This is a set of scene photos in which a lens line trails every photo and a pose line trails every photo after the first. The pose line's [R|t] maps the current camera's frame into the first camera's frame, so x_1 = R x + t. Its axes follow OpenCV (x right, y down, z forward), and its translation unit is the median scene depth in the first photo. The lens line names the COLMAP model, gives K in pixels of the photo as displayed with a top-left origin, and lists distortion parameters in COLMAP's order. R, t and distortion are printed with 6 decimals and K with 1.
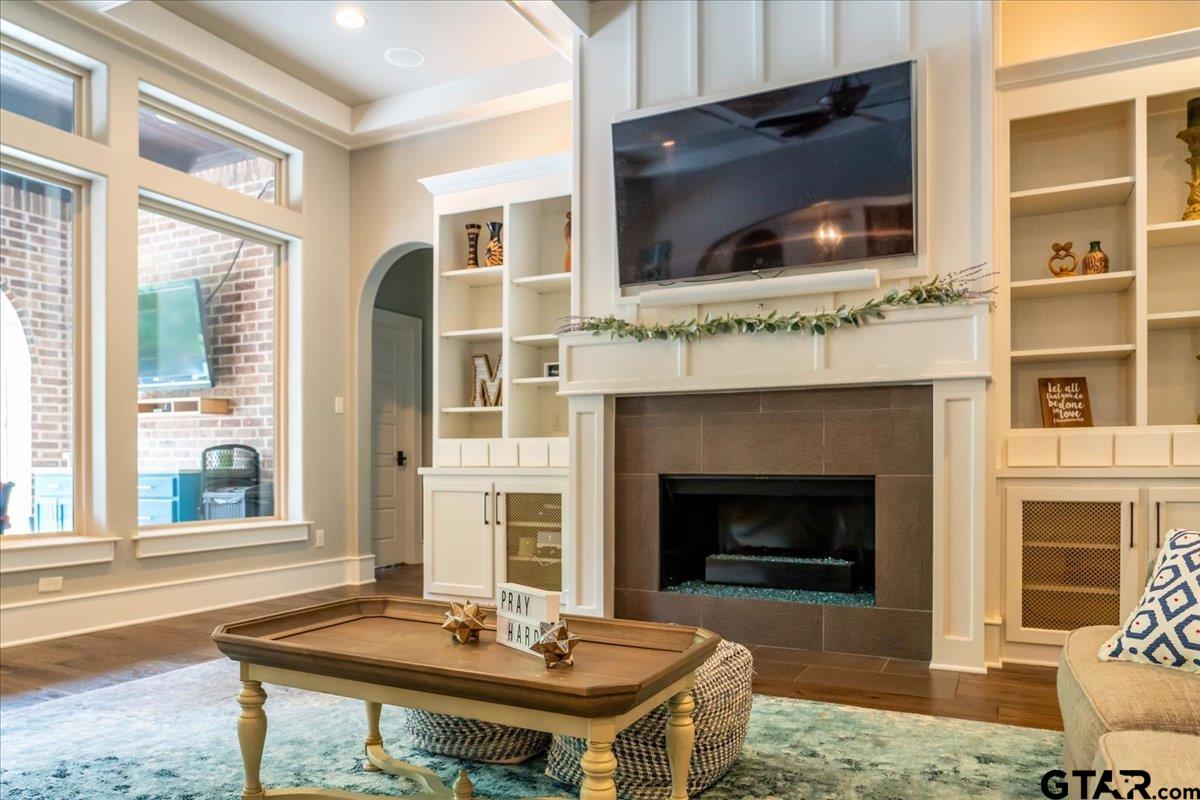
lens RADIAL K [[826.9, 0, 595.6], [0, 826.9, 465.7], [0, 0, 1]] dist [-0.017372, 0.006585]
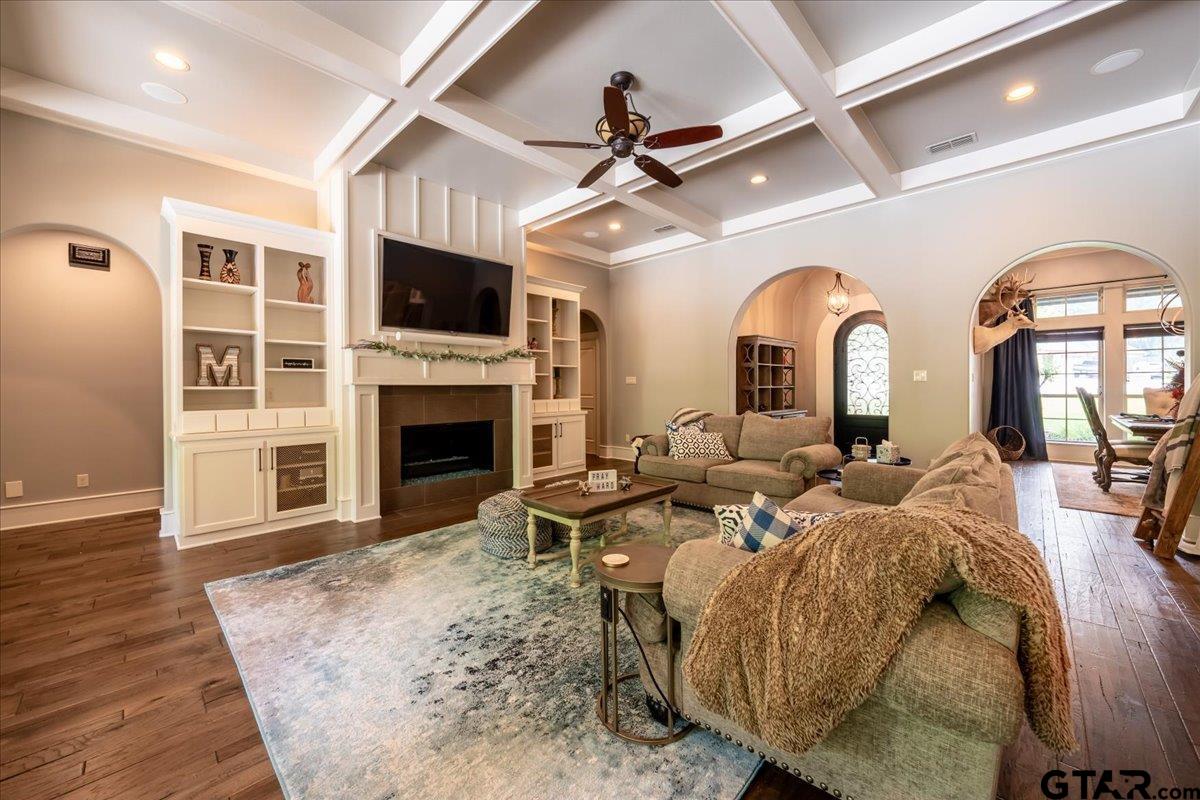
lens RADIAL K [[449.8, 0, 595.4], [0, 449.8, 389.0], [0, 0, 1]] dist [-0.000449, -0.000193]
pose [[0.303603, -0.005324, 0.952784, -0.735742], [0.011624, 0.999931, 0.001884, -0.068719], [-0.952728, 0.010503, 0.303644, 0.231950]]
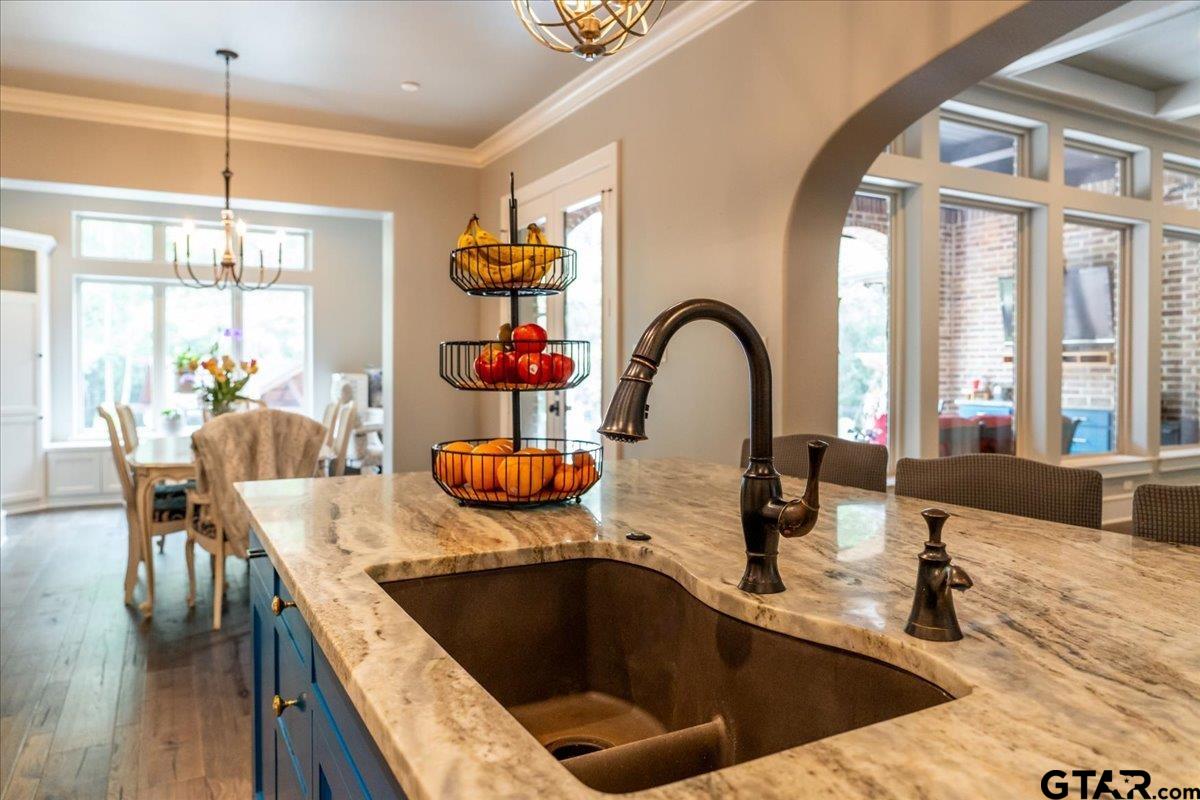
lens RADIAL K [[793.7, 0, 613.4], [0, 793.7, 371.3], [0, 0, 1]] dist [-0.000926, -0.002033]
pose [[0.825635, 0.004547, -0.564186, -0.572089], [-0.005983, 0.999982, -0.000696, -0.063870], [0.564173, 0.003951, 0.825647, -0.761901]]
